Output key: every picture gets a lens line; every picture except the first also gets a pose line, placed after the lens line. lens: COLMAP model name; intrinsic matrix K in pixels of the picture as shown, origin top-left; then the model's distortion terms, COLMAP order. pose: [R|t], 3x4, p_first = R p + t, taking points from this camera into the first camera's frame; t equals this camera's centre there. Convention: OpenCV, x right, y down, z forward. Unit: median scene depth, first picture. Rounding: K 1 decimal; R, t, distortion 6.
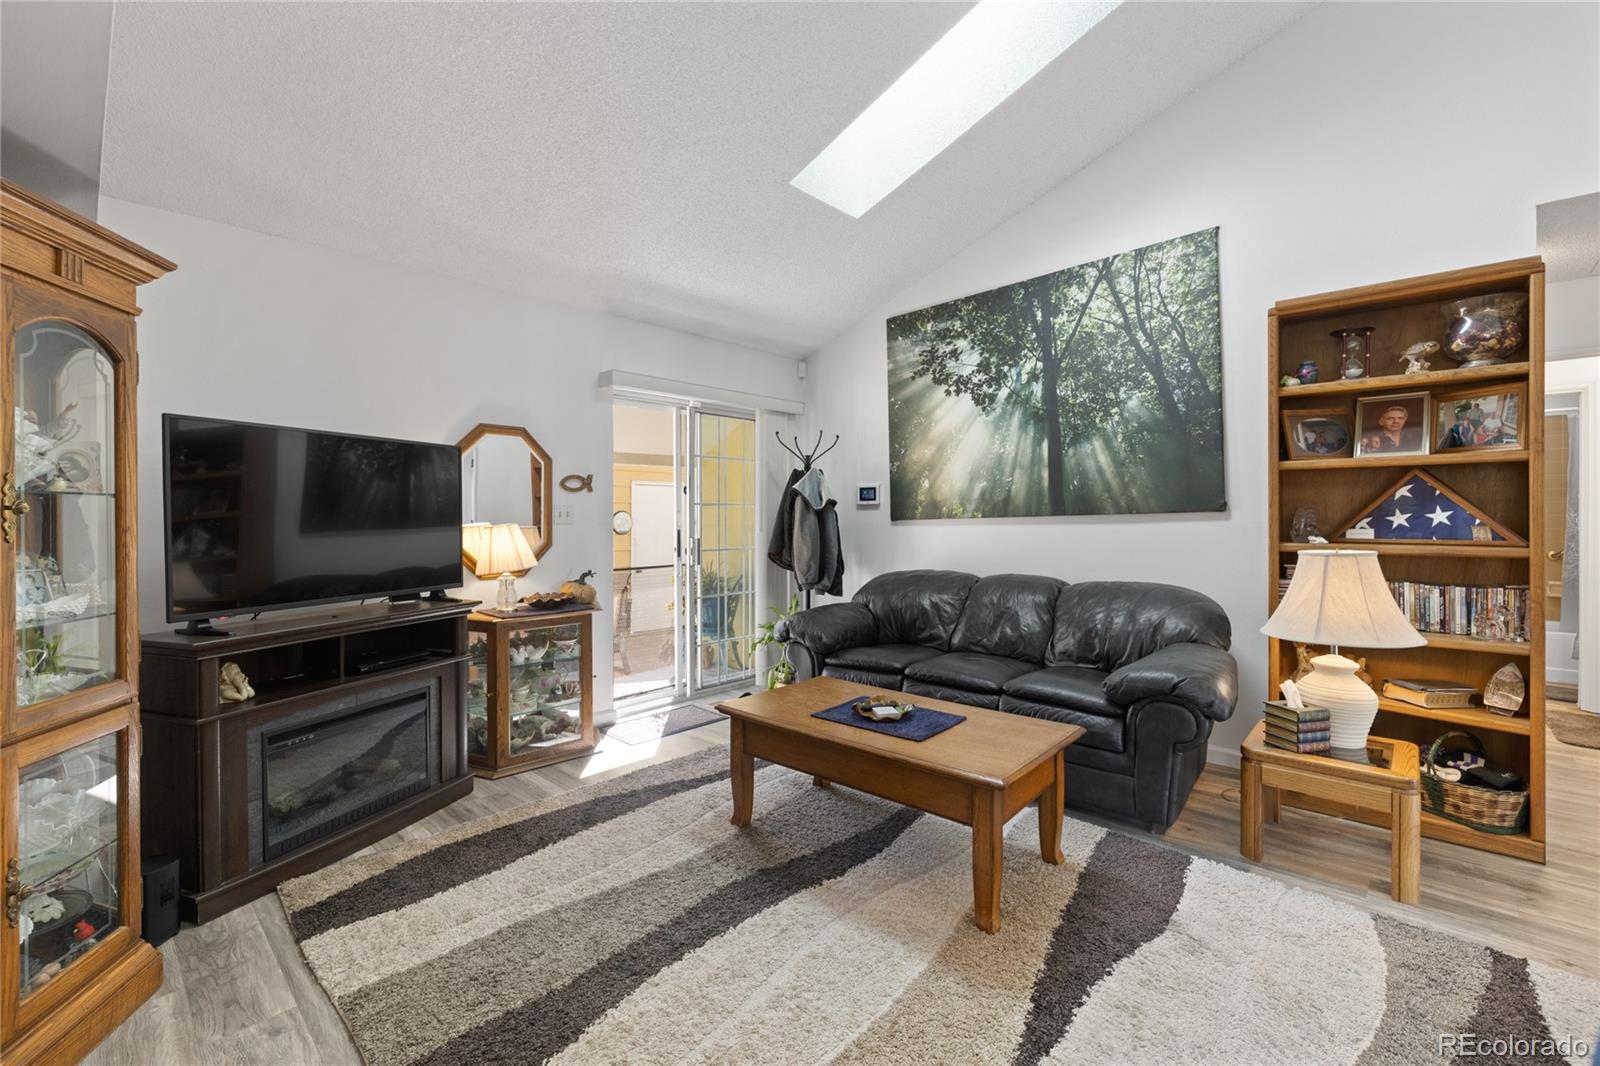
lens RADIAL K [[683.7, 0, 801.0], [0, 683.7, 515.4], [0, 0, 1]] dist [-0.001038, -0.000070]
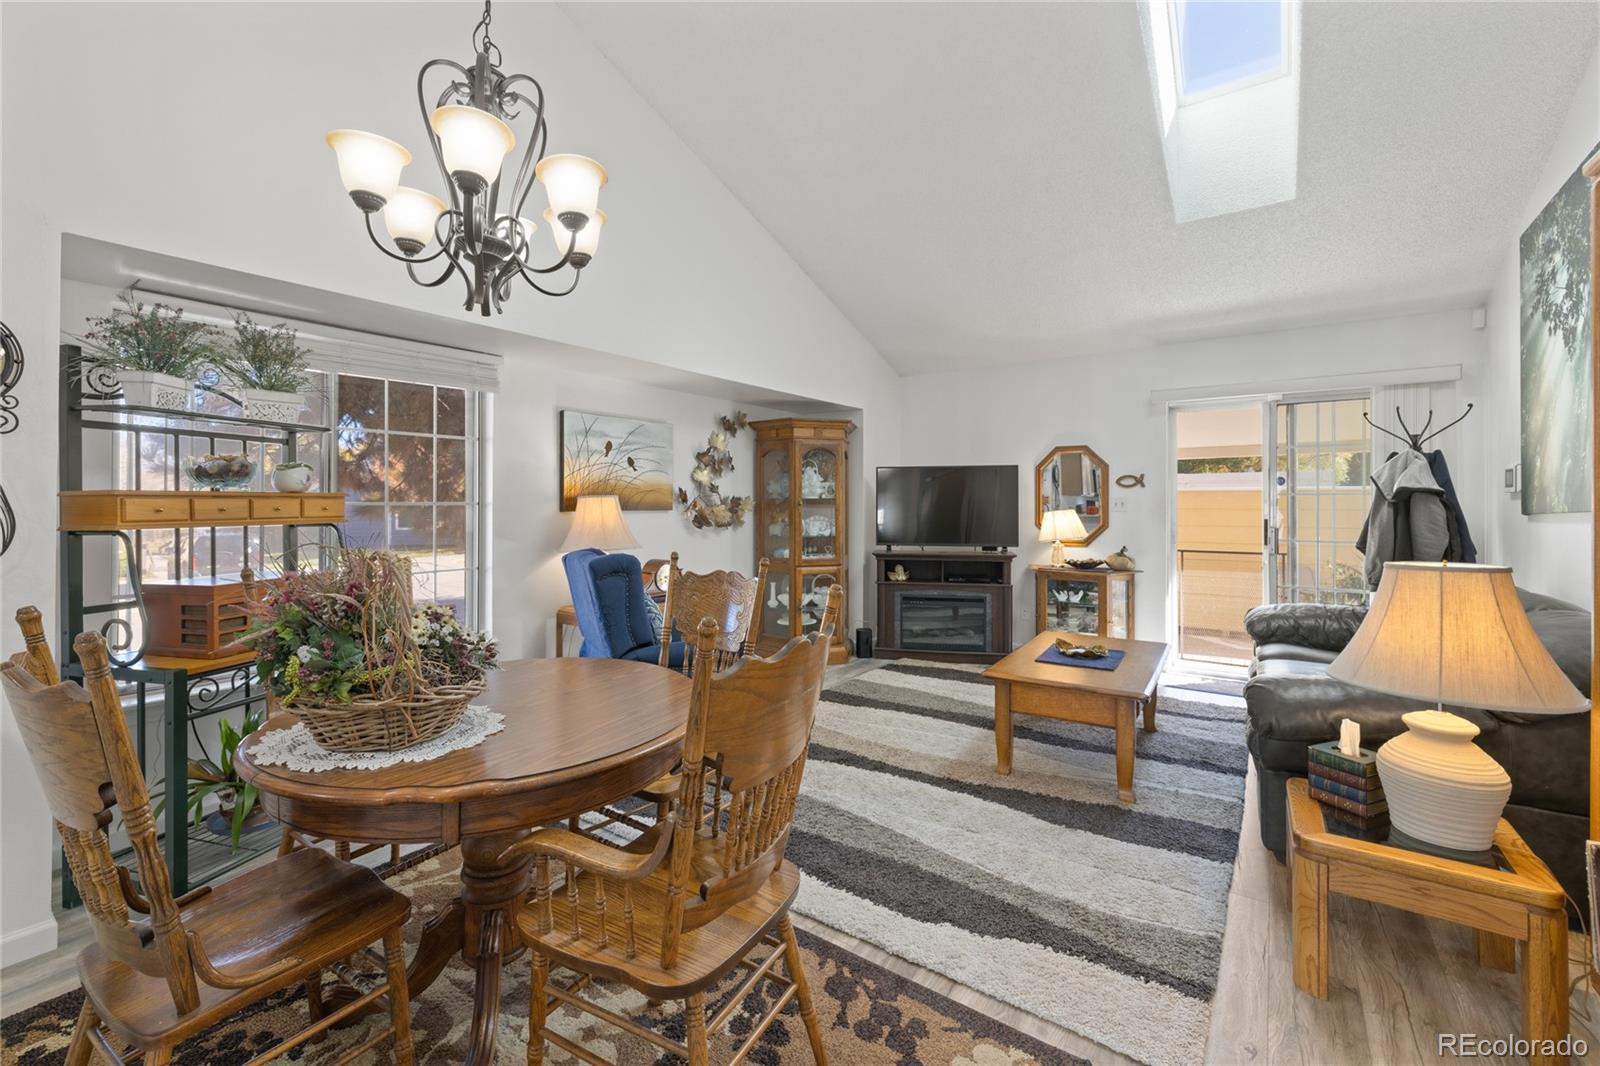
lens RADIAL K [[677.2, 0, 781.7], [0, 677.2, 504.3], [0, 0, 1]] dist [0.000196, -0.000693]
pose [[0.125658, 0.004110, -0.992065, 0.915279], [-0.000579, 0.999992, 0.004070, -0.007494], [0.992073, 0.000063, 0.125659, 0.162014]]
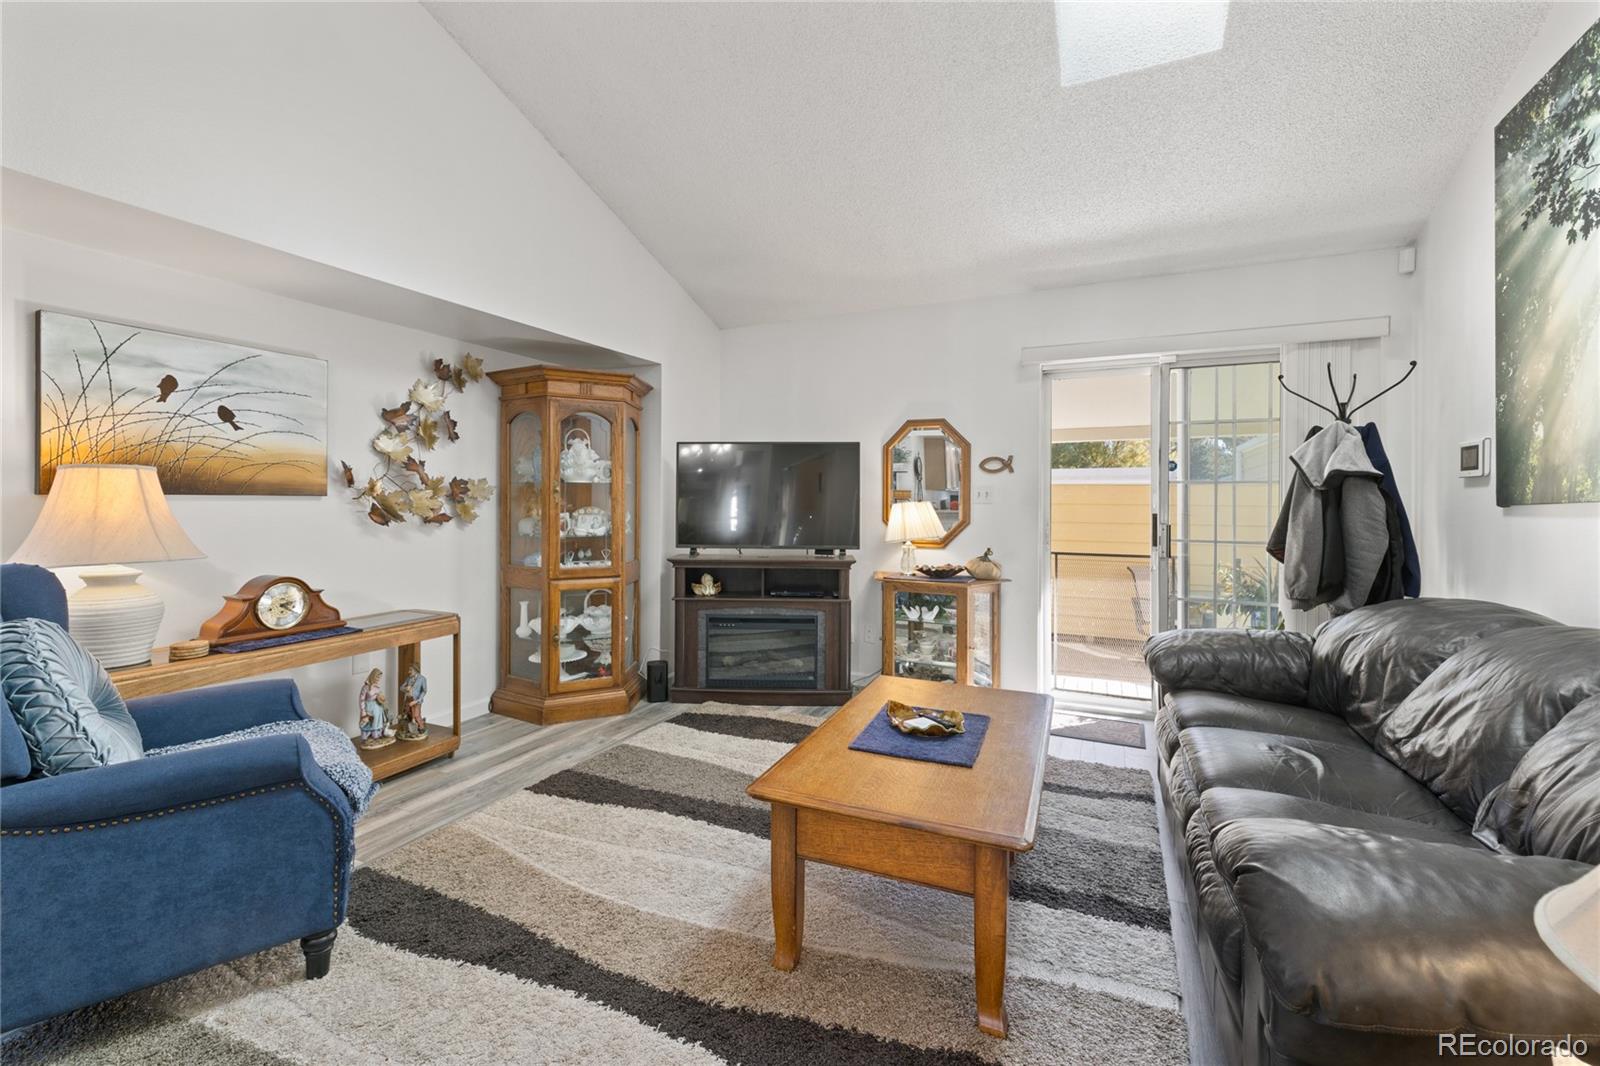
lens RADIAL K [[677.6, 0, 784.3], [0, 677.6, 499.4], [0, 0, 1]] dist [-0.000900, -0.000009]
pose [[0.297263, 0.002772, -0.954792, 0.574175], [-0.007588, 0.999971, 0.000541, 0.007588], [0.954765, 0.007084, 0.297276, 0.391154]]
